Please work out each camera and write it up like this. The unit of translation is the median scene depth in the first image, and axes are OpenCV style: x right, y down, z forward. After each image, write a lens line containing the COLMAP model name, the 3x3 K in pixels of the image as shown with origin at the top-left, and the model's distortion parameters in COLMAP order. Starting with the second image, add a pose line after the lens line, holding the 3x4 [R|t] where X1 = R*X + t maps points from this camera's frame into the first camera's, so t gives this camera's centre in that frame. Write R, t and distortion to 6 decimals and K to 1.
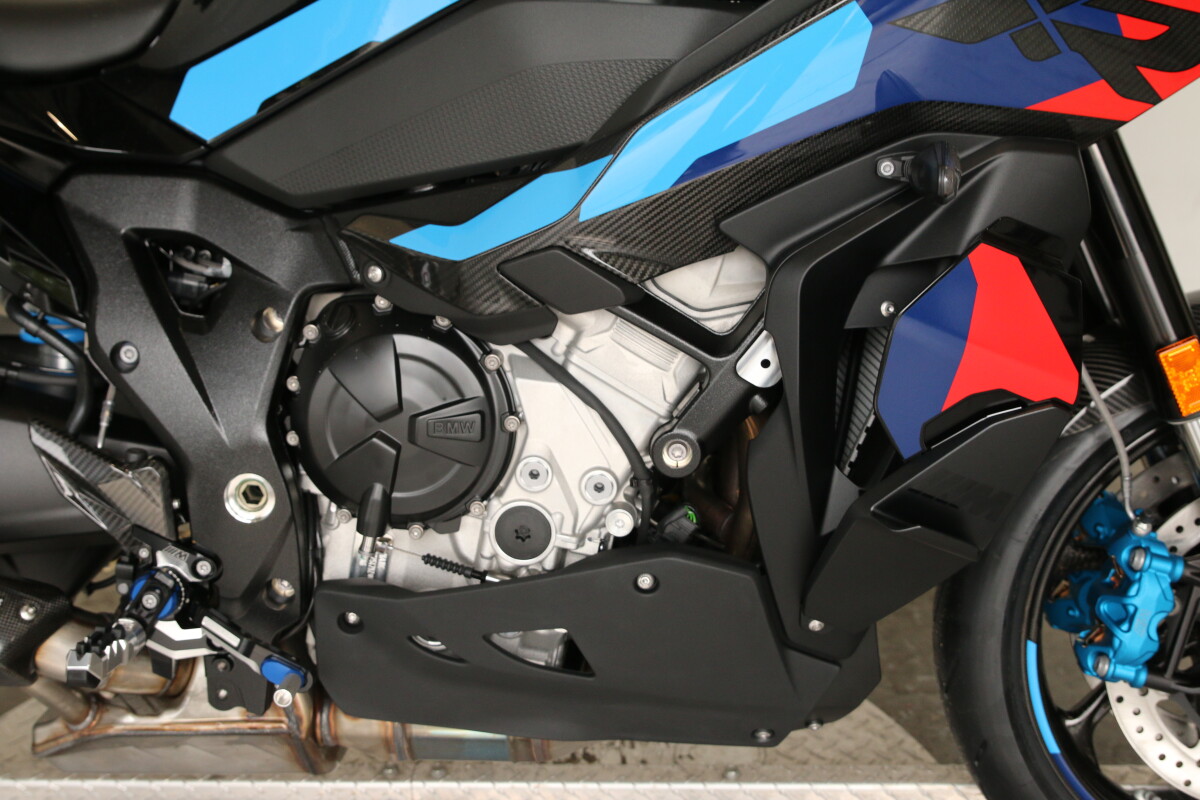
lens RADIAL K [[1760.8, 0, 598.8], [0, 1760.8, 400.4], [0, 0, 1]] dist [-0.053830, 0.000000]
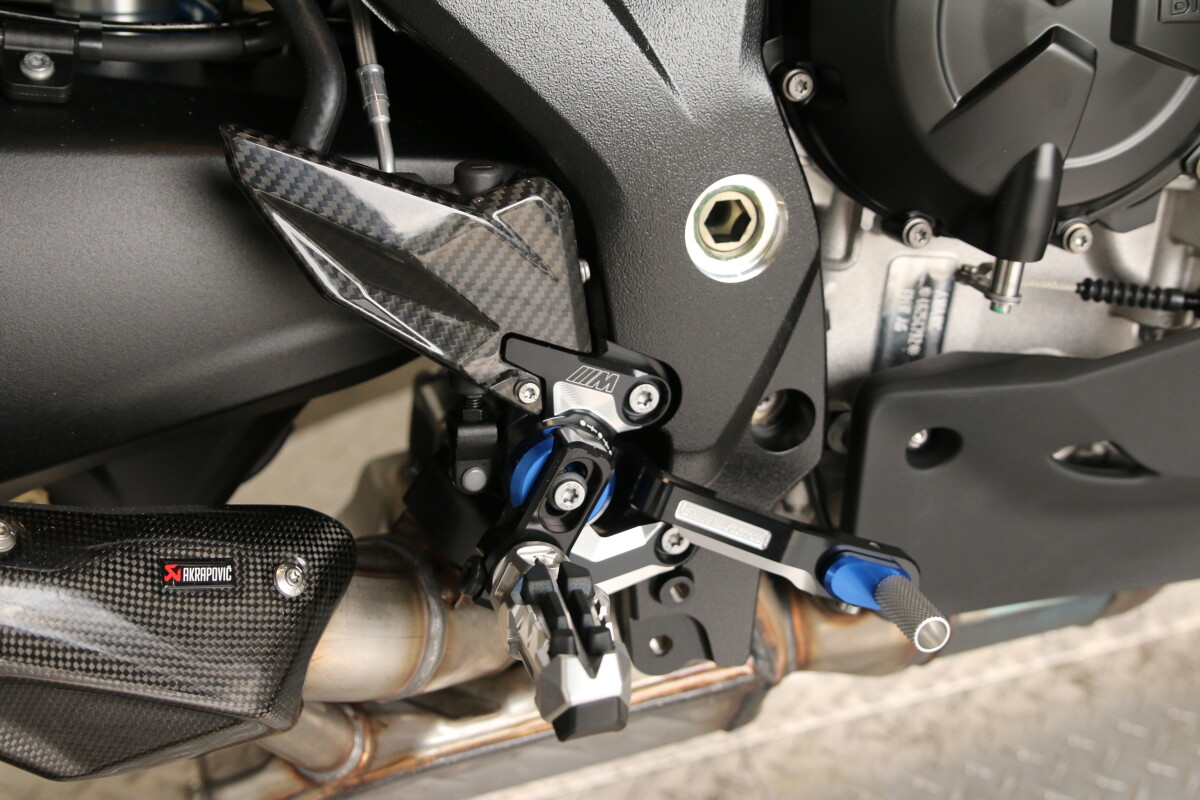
lens RADIAL K [[1760.8, 0, 599.6], [0, 1760.8, 398.7], [0, 0, 1]] dist [-0.053830, 0.000000]
pose [[0.946451, -0.197176, 0.255642, -0.355150], [0.154758, 0.972012, 0.176757, 0.012105], [-0.283339, -0.127729, 0.950476, 0.566668]]
